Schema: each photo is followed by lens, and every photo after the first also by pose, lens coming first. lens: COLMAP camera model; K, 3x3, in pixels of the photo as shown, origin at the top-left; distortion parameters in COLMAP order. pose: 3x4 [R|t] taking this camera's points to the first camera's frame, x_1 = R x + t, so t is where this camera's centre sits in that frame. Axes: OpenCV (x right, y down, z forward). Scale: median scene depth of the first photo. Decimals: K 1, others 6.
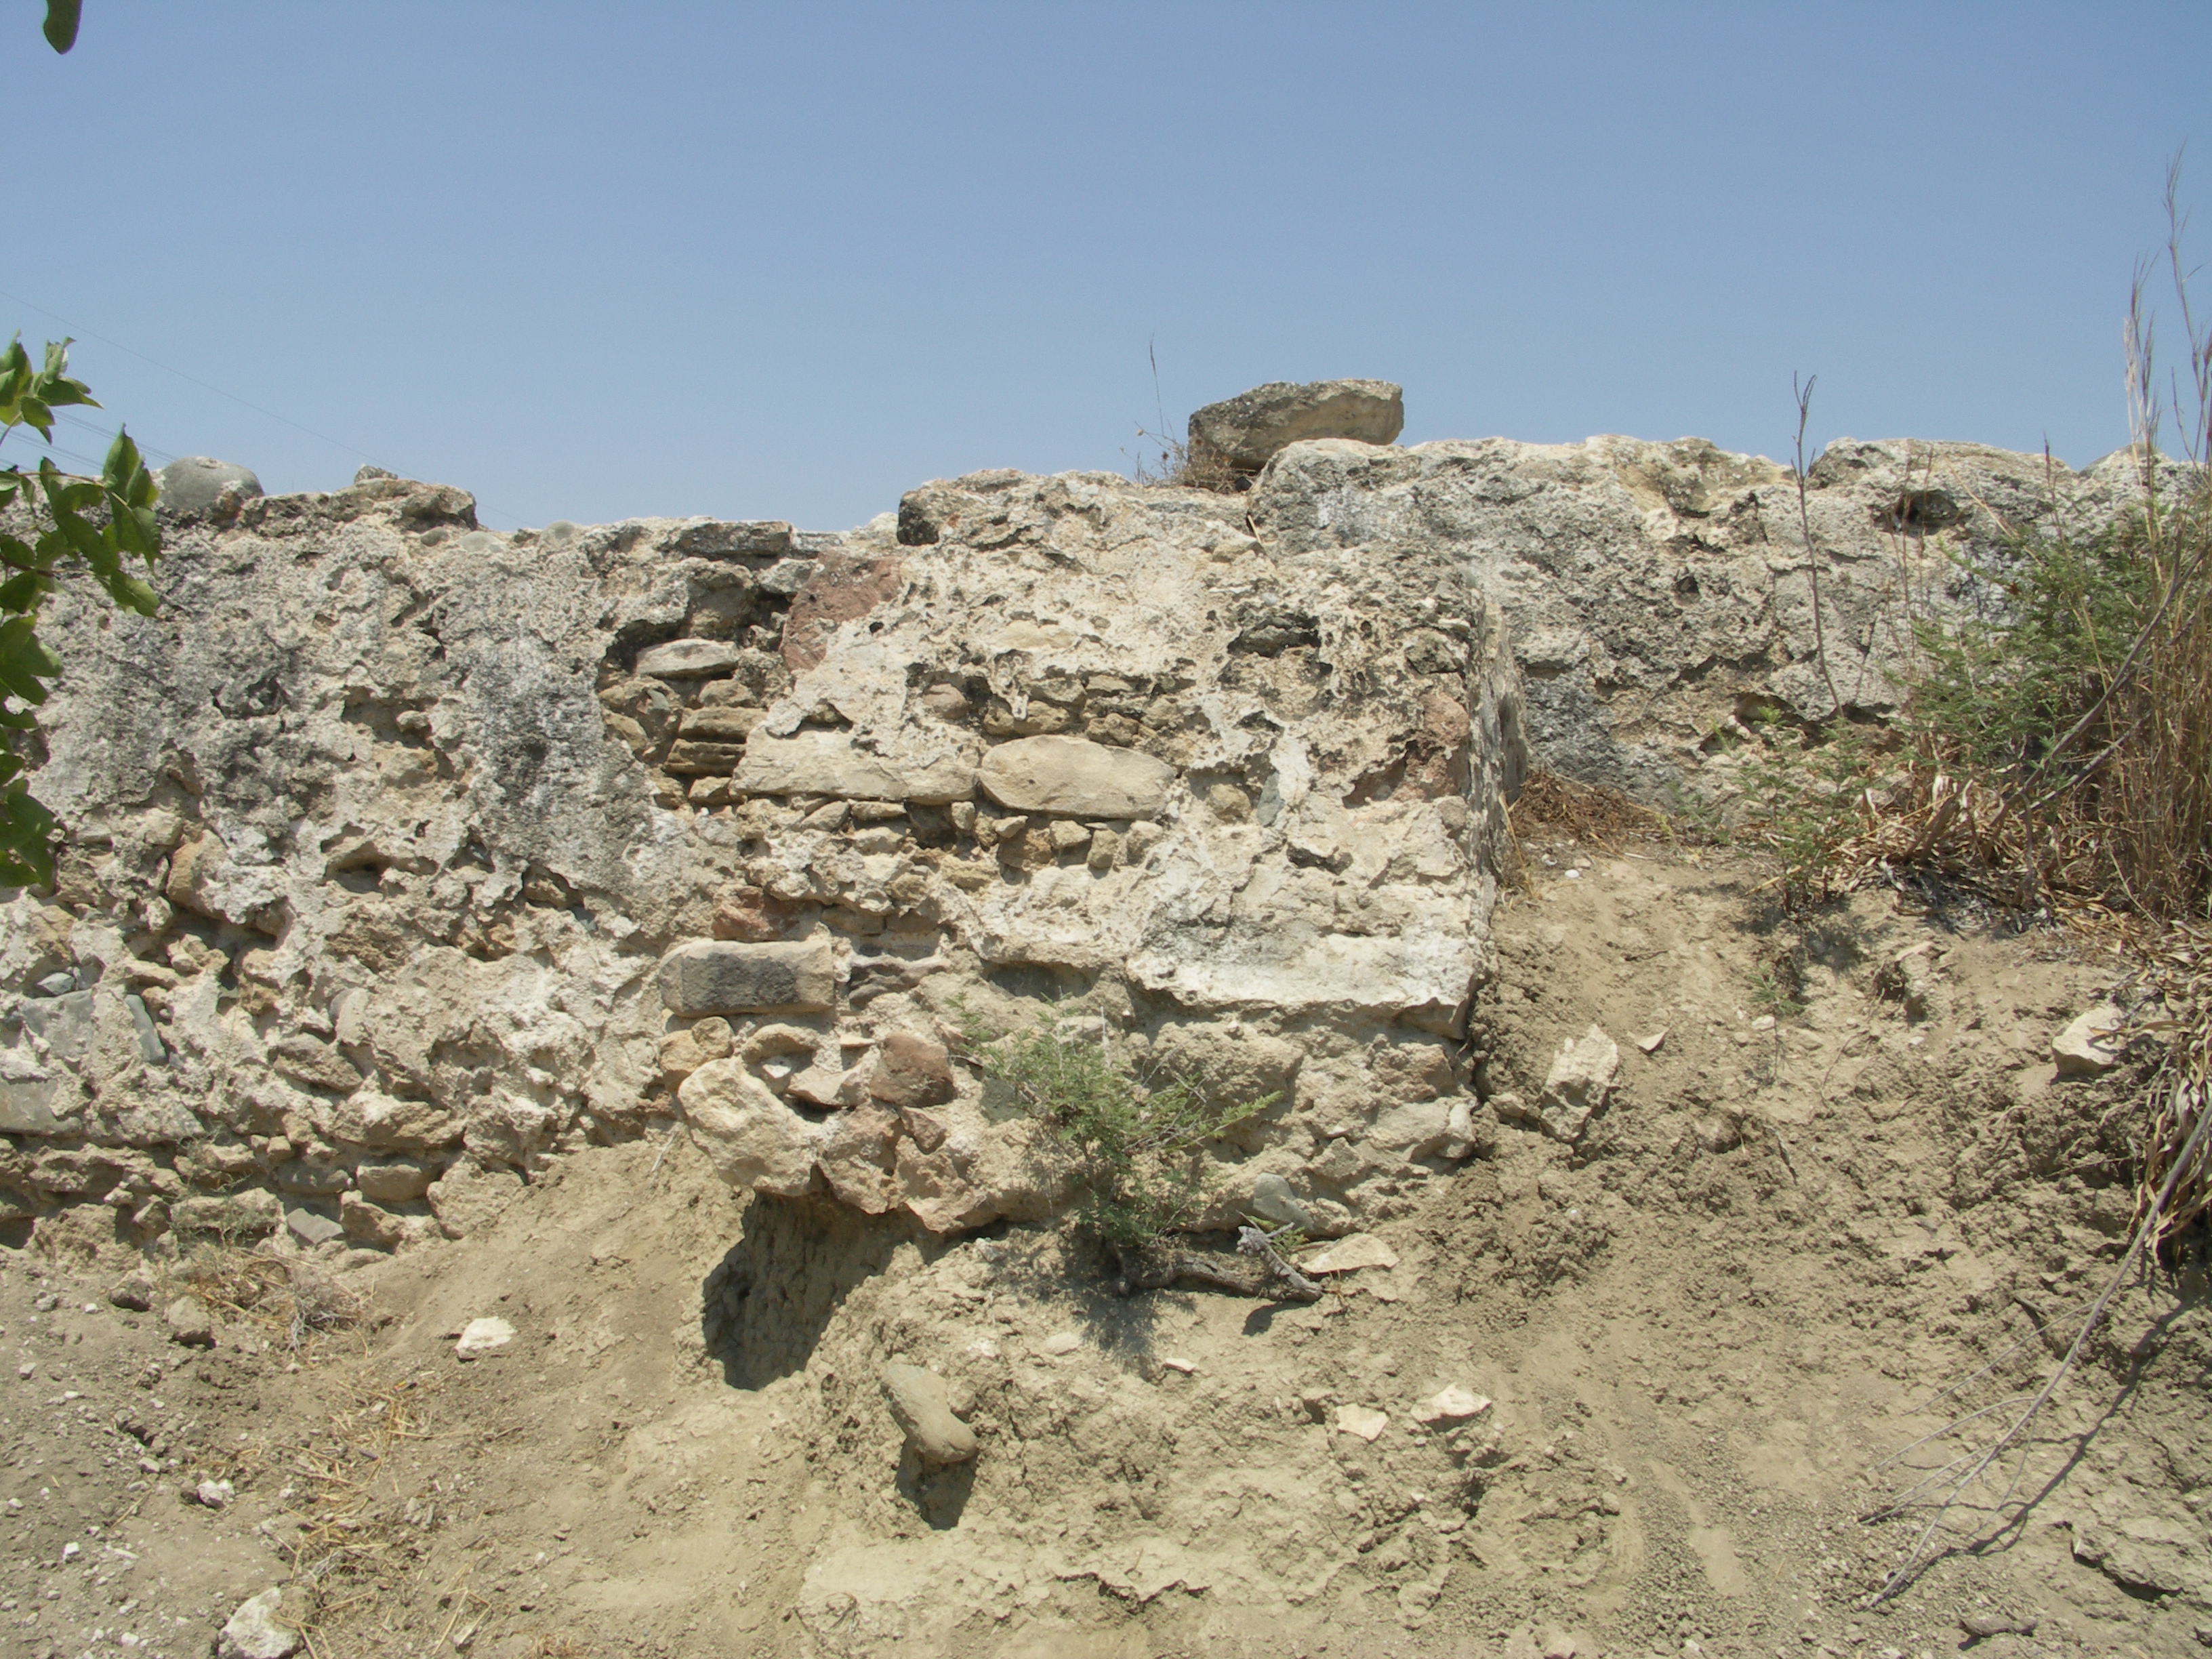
lens RADIAL K [[1831.2, 0, 1106.0], [0, 1831.2, 829.5], [0, 0, 1]] dist [-0.188010, 0.171000]
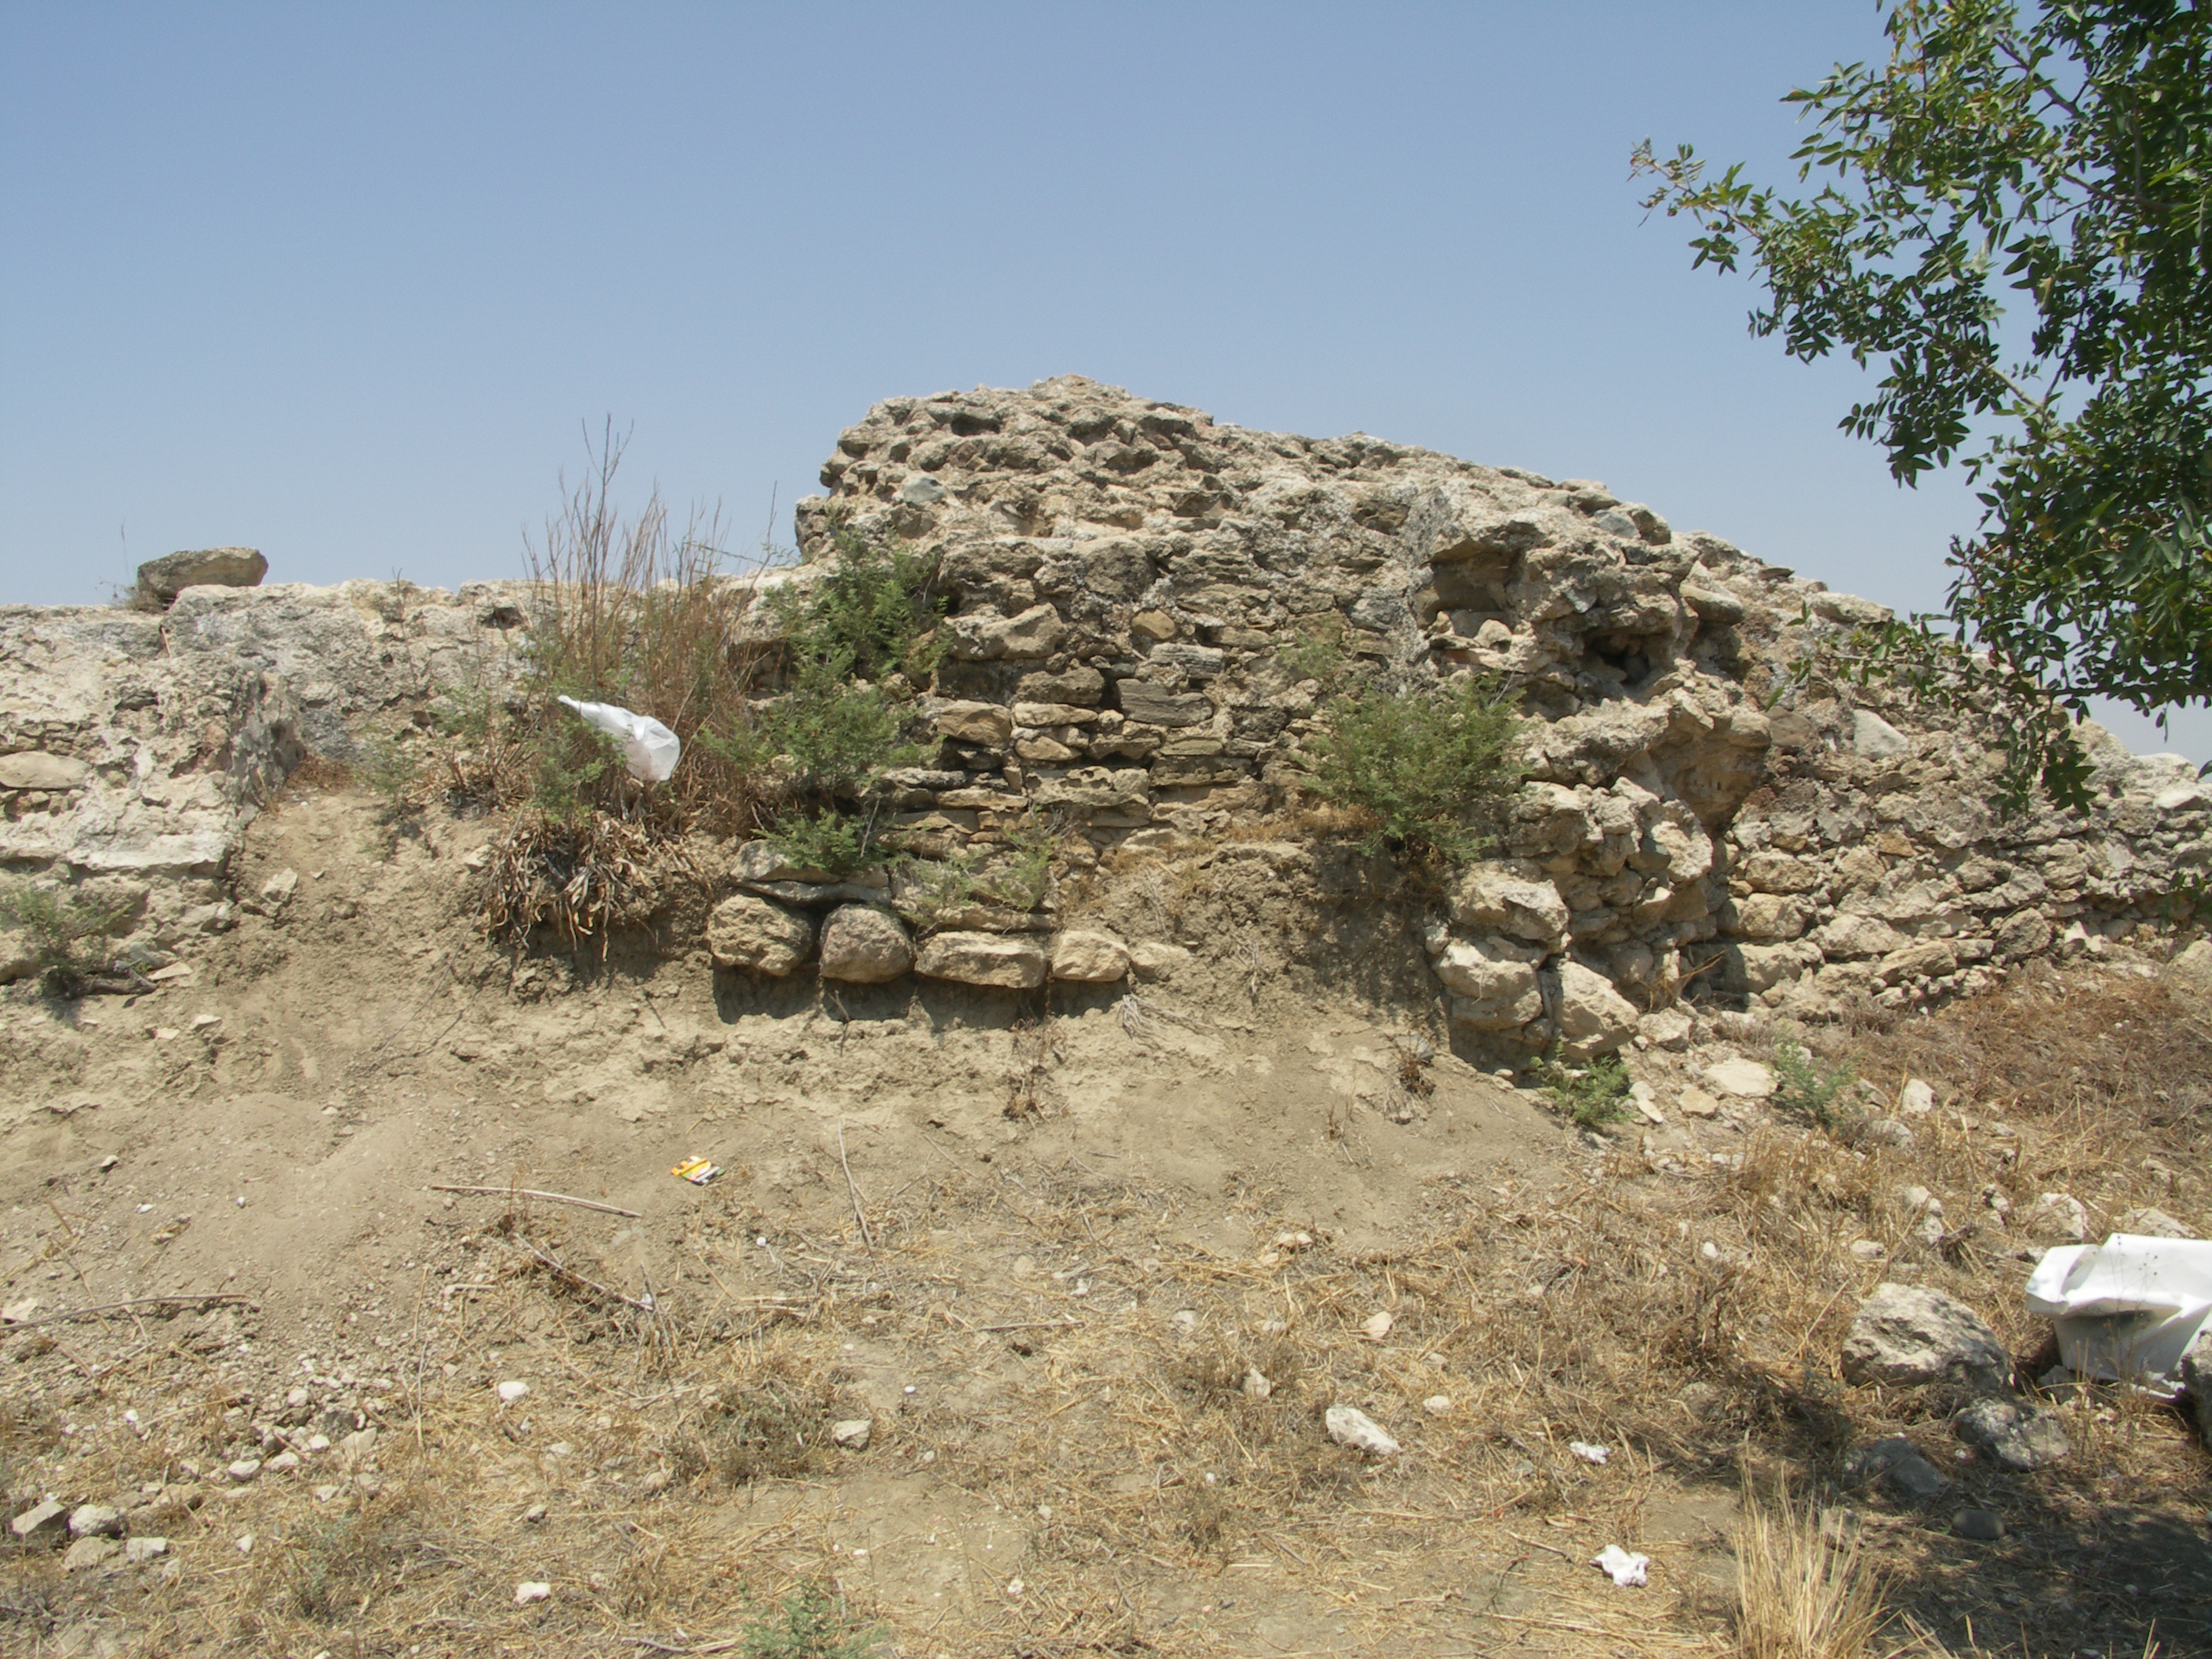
lens RADIAL K [[1831.2, 0, 1106.0], [0, 1831.2, 829.5], [0, 0, 1]] dist [-0.188010, 0.171000]
pose [[0.919976, -0.060168, 0.387329, 0.346767], [0.052181, 0.998153, 0.031116, 0.042834], [-0.388485, -0.008415, 0.921416, -1.421040]]
